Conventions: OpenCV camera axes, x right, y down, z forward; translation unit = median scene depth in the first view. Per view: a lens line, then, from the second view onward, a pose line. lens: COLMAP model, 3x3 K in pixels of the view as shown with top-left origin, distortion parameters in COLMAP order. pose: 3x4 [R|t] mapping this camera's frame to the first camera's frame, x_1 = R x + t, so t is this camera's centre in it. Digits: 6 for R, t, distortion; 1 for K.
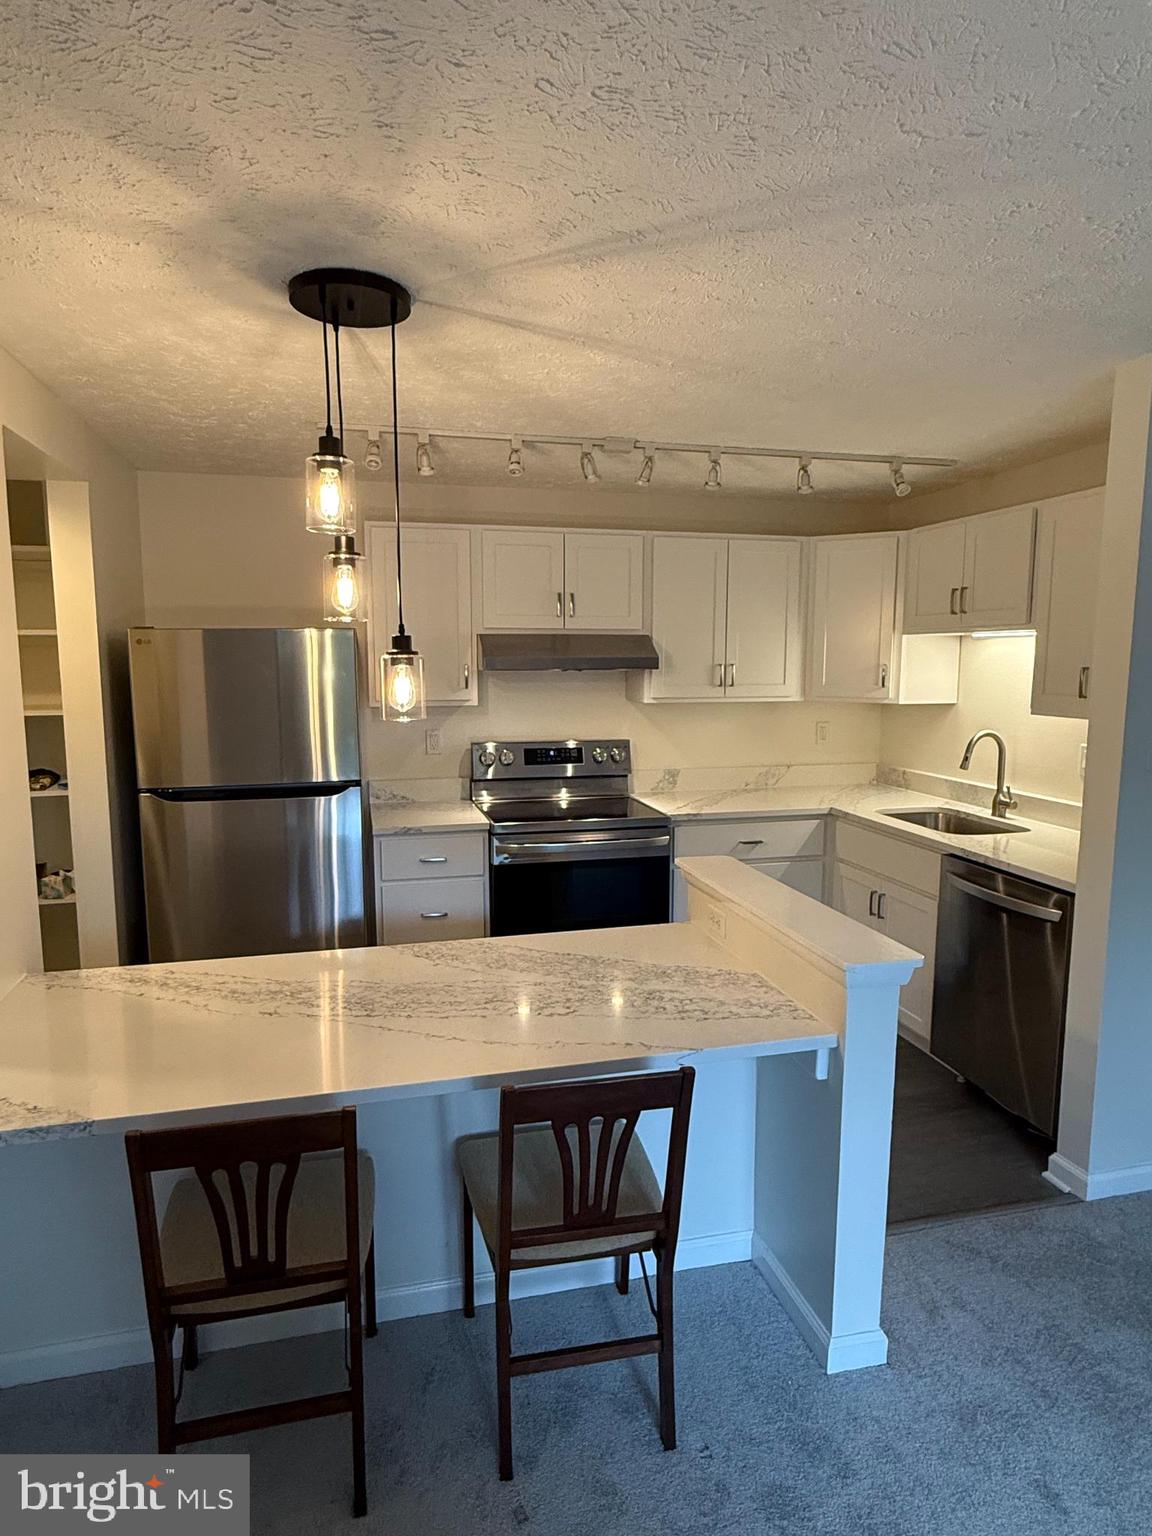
lens RADIAL K [[892.0, 0, 574.8], [0, 892.0, 773.1], [0, 0, 1]] dist [-0.001372, 0.001386]
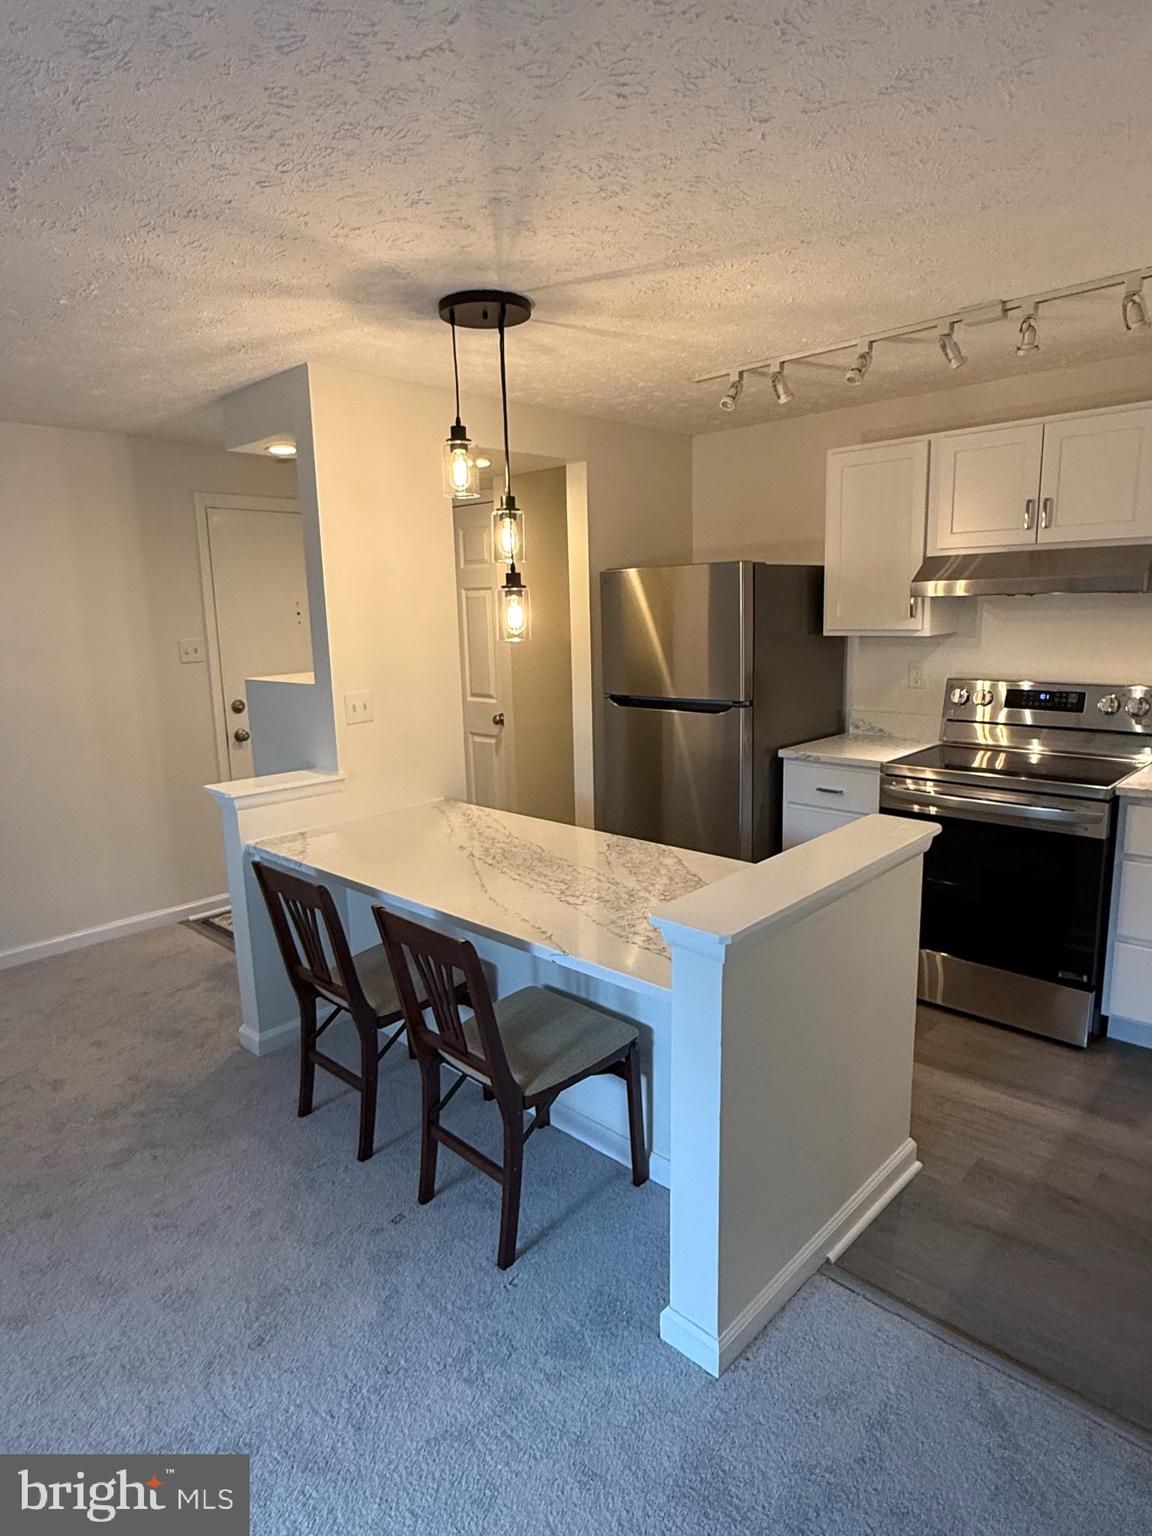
lens RADIAL K [[892.0, 0, 572.1], [0, 892.0, 770.5], [0, 0, 1]] dist [-0.001372, 0.001386]
pose [[0.529922, 0.142800, -0.835937, 0.831833], [-0.082513, 0.989726, 0.116765, -0.028050], [0.844023, 0.007099, 0.536261, 0.353379]]
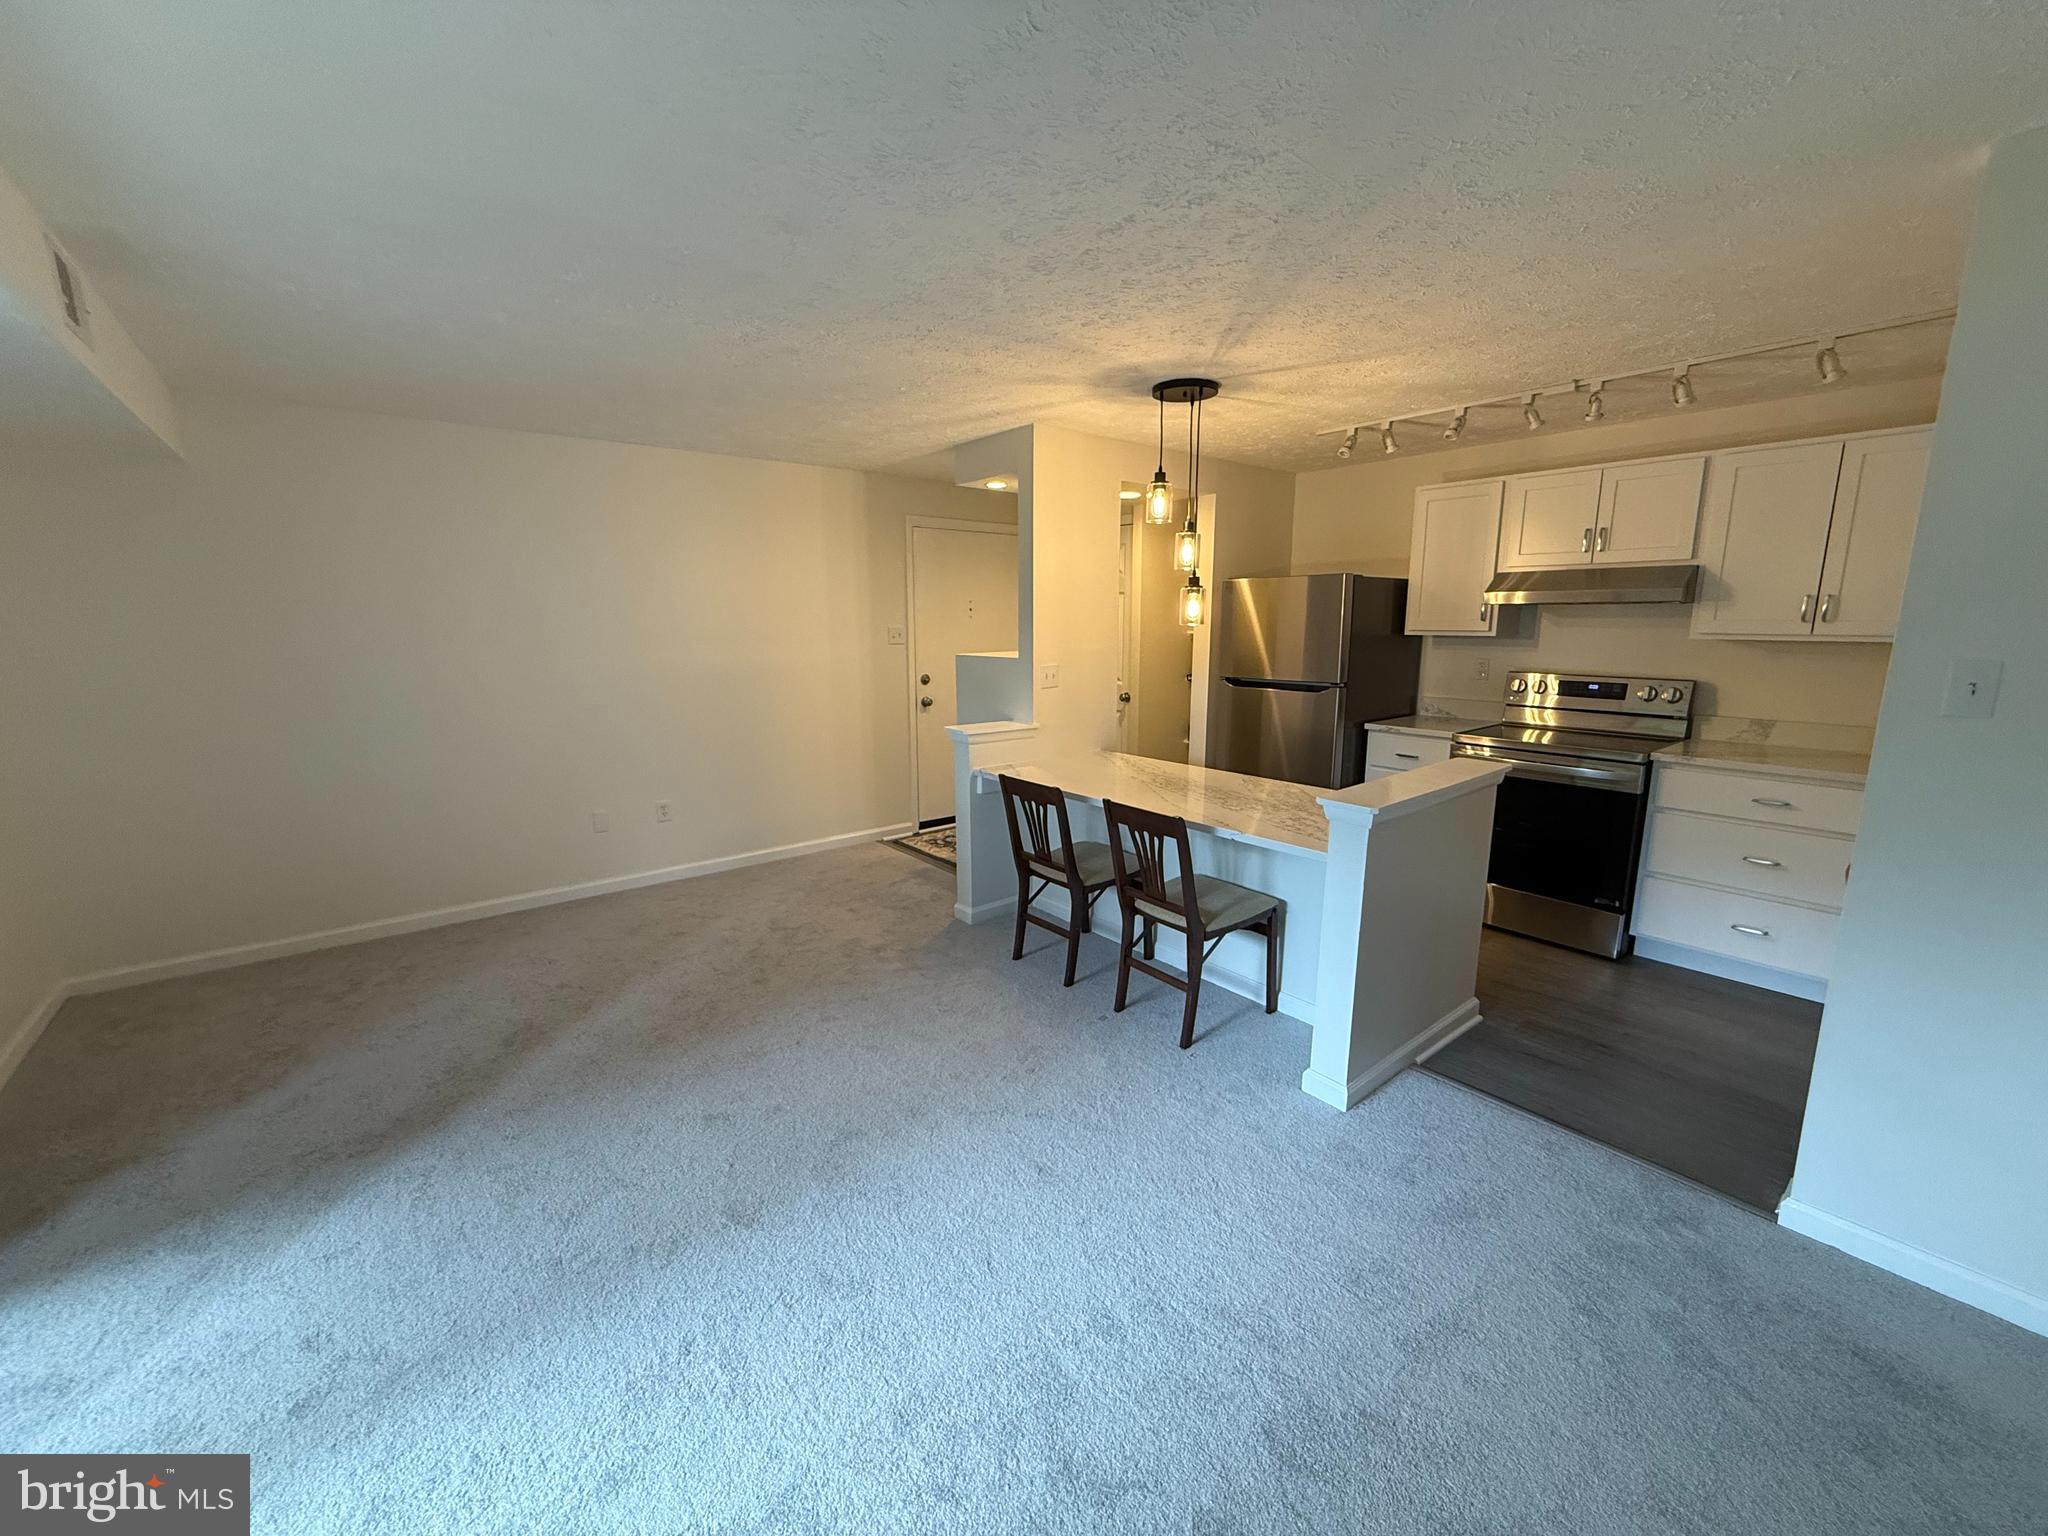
lens RADIAL K [[814.7, 0, 1017.9], [0, 814.7, 768.2], [0, 0, 1]] dist [-0.000989, 0.000175]
pose [[0.424367, 0.164943, -0.890340, 1.022836], [-0.113556, 0.985201, 0.128392, 0.046217], [0.898341, 0.046618, 0.436817, -0.000361]]
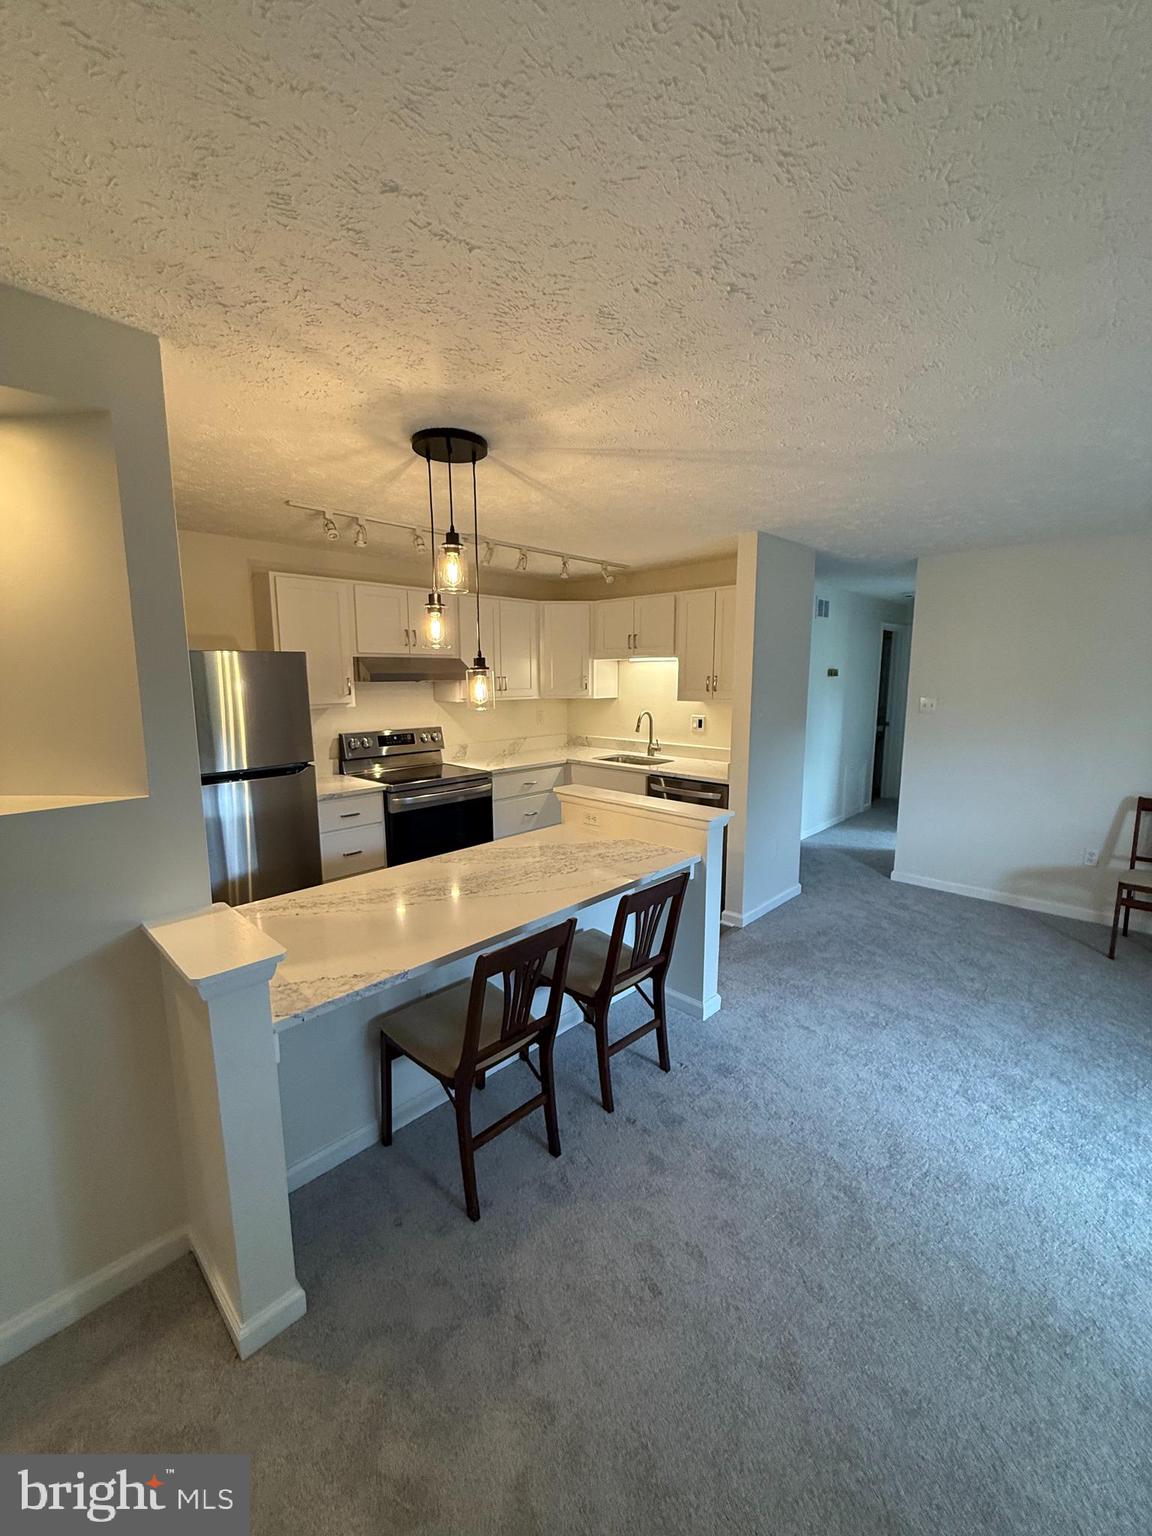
lens RADIAL K [[611.0, 0, 576.7], [0, 611.0, 766.5], [0, 0, 1]] dist [-0.000989, 0.000175]
pose [[0.848295, -0.083009, 0.522977, -0.571288], [0.072661, 0.996542, 0.040316, 0.011151], [-0.524515, 0.003800, 0.851392, -0.041052]]
